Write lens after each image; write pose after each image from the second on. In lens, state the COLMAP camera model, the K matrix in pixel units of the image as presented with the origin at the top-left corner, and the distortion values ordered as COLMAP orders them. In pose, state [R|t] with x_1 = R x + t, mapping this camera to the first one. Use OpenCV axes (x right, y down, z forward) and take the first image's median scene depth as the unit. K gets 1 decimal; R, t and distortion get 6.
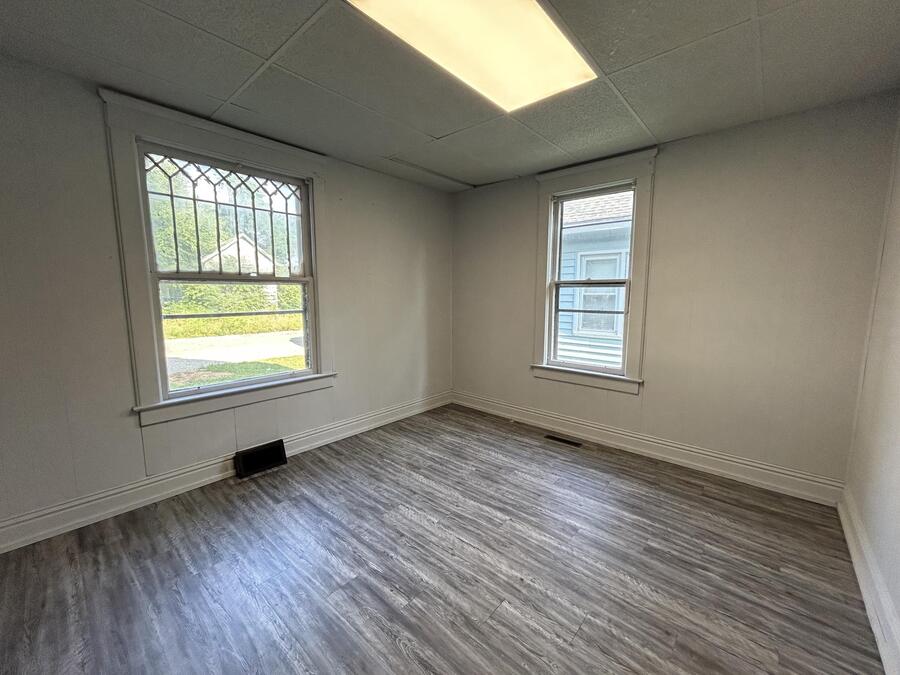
lens RADIAL K [[363.8, 0, 450.0], [0, 363.8, 337.5], [0, 0, 1]] dist [-0.000651, 0.000010]
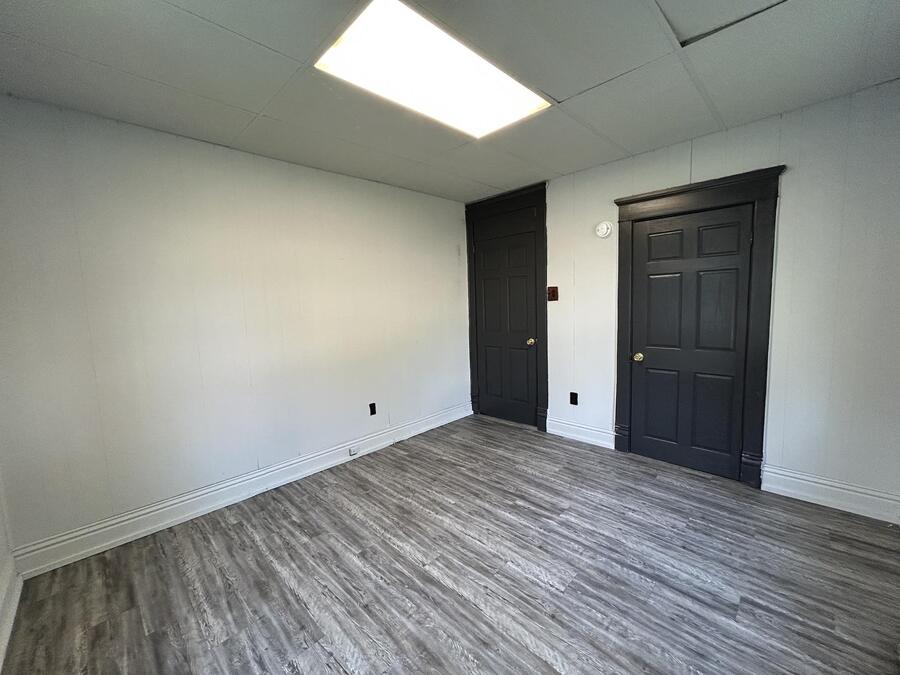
lens RADIAL K [[363.8, 0, 450.0], [0, 363.8, 337.5], [0, 0, 1]] dist [-0.000651, 0.000010]
pose [[-0.997984, 0.026210, 0.057793, 0.042454], [0.038483, 0.974111, 0.222772, -0.243748], [-0.050458, 0.224547, -0.973156, 1.842753]]
